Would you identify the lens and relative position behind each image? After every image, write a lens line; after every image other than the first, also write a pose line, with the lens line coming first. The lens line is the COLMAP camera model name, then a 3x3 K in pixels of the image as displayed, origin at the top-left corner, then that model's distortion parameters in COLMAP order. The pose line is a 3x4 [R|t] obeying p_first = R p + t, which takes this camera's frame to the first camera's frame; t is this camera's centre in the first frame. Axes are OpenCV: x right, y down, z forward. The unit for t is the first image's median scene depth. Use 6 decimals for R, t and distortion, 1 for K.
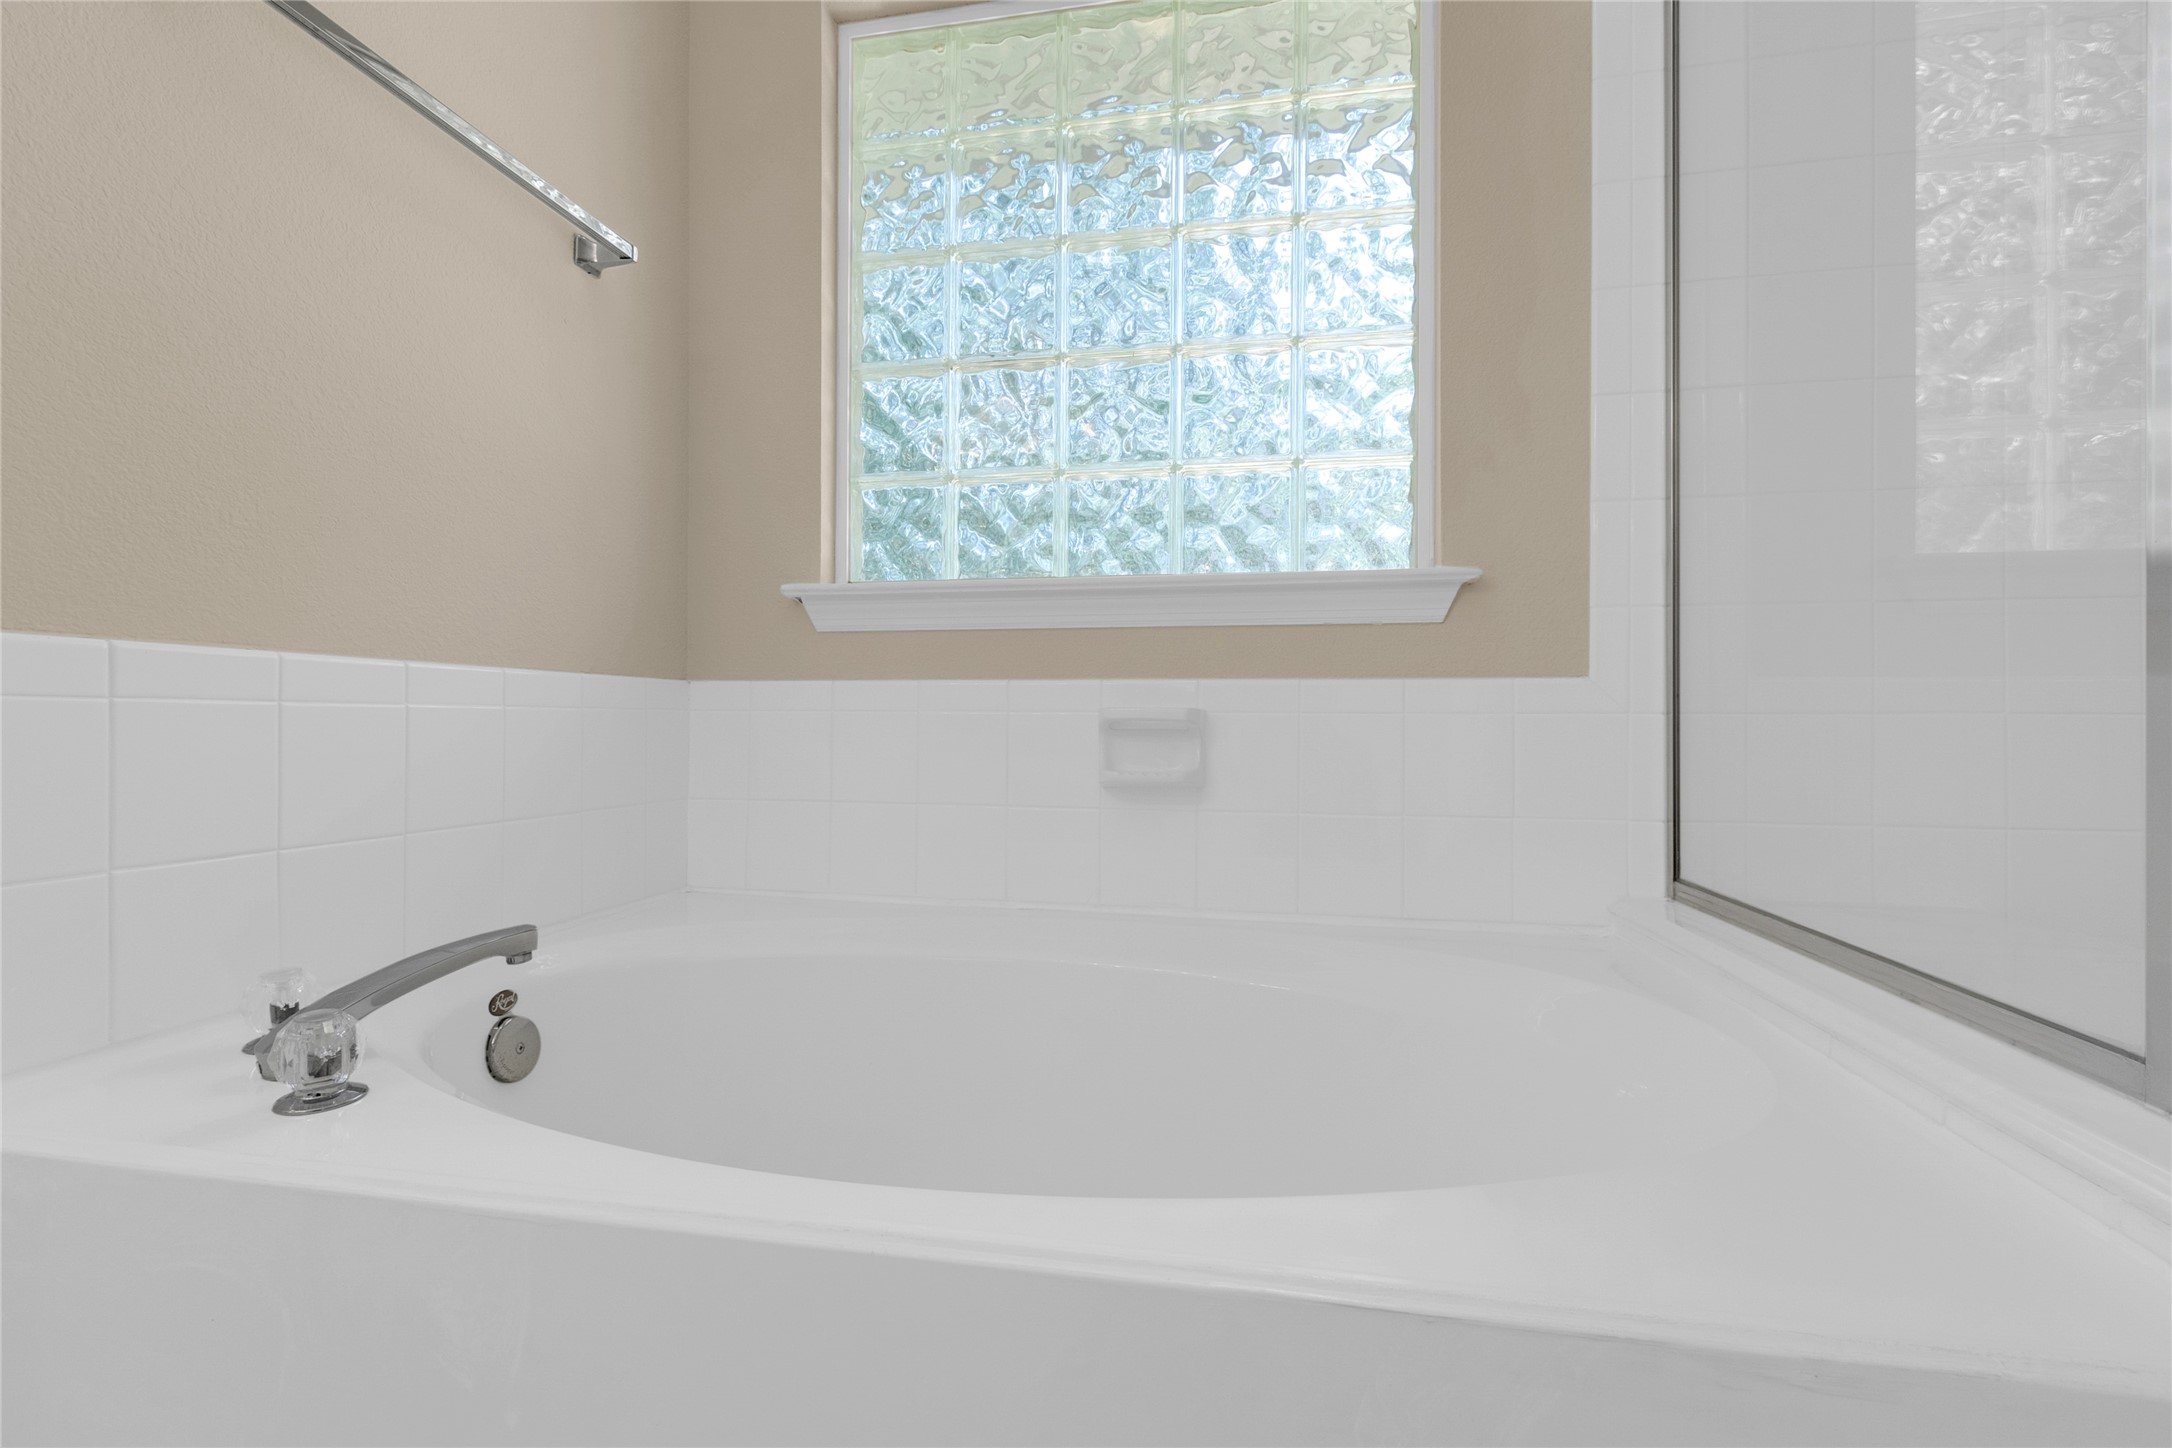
lens RADIAL K [[1018.7, 0, 1076.9], [0, 1018.7, 730.9], [0, 0, 1]] dist [0.004358, -0.001146]
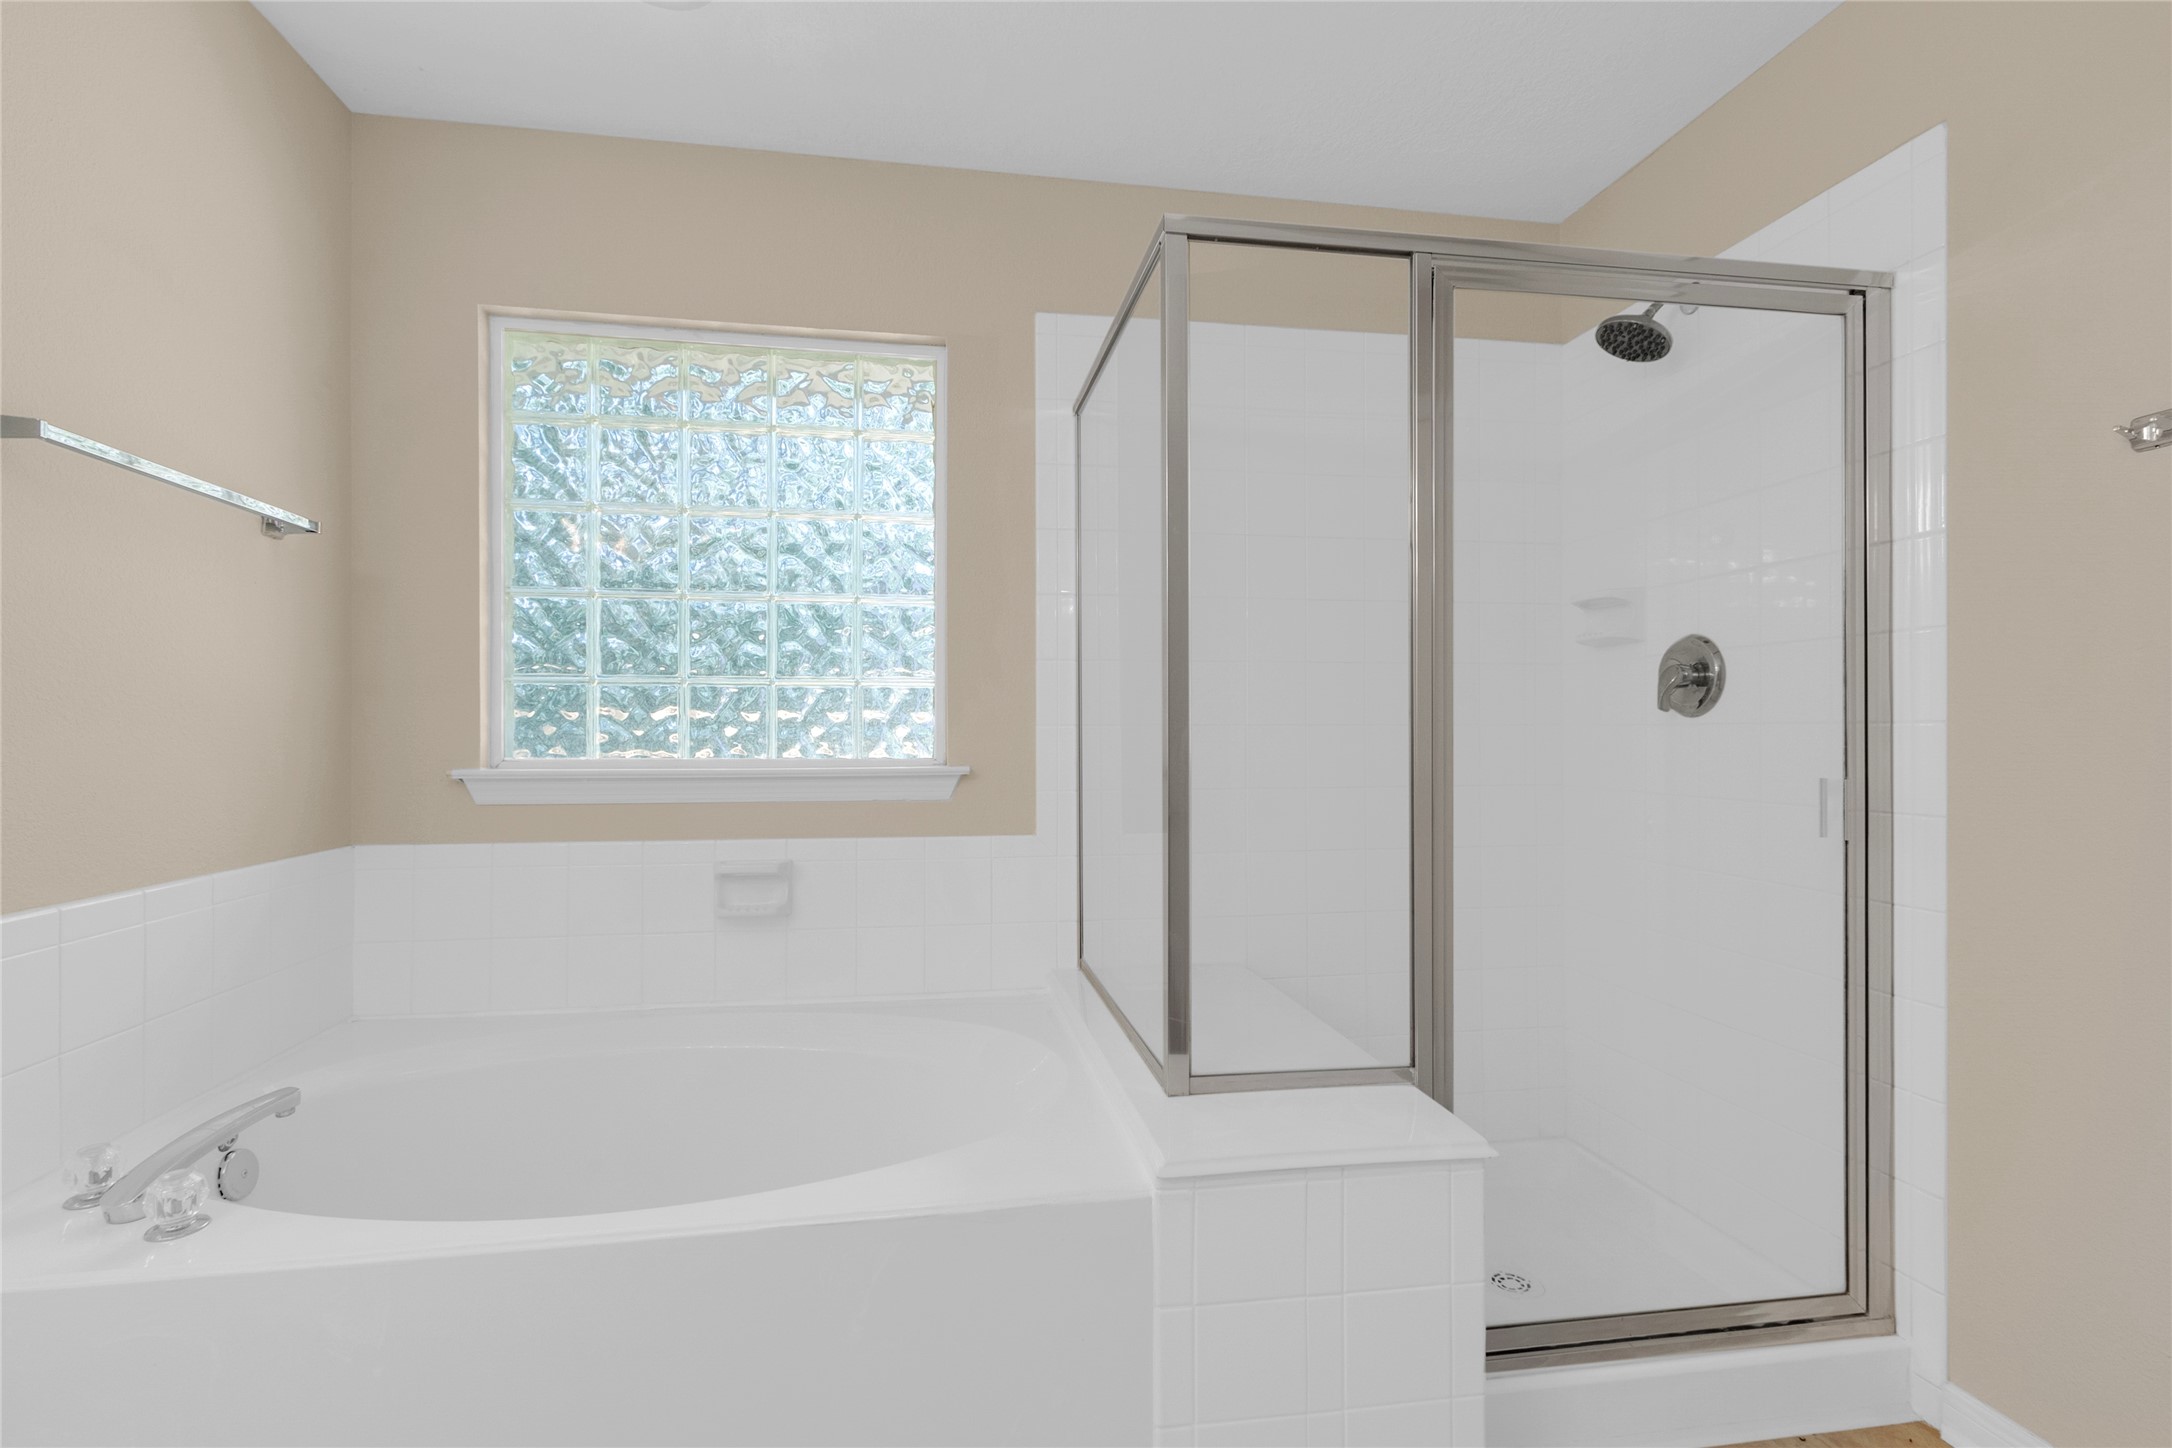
lens RADIAL K [[1018.7, 0, 1077.4], [0, 1018.7, 720.1], [0, 0, 1]] dist [0.004358, -0.001146]
pose [[0.940393, -0.009046, 0.339970, 0.017264], [0.012514, 0.999890, -0.008011, -0.203771], [-0.339860, 0.011788, 0.940402, -0.497601]]
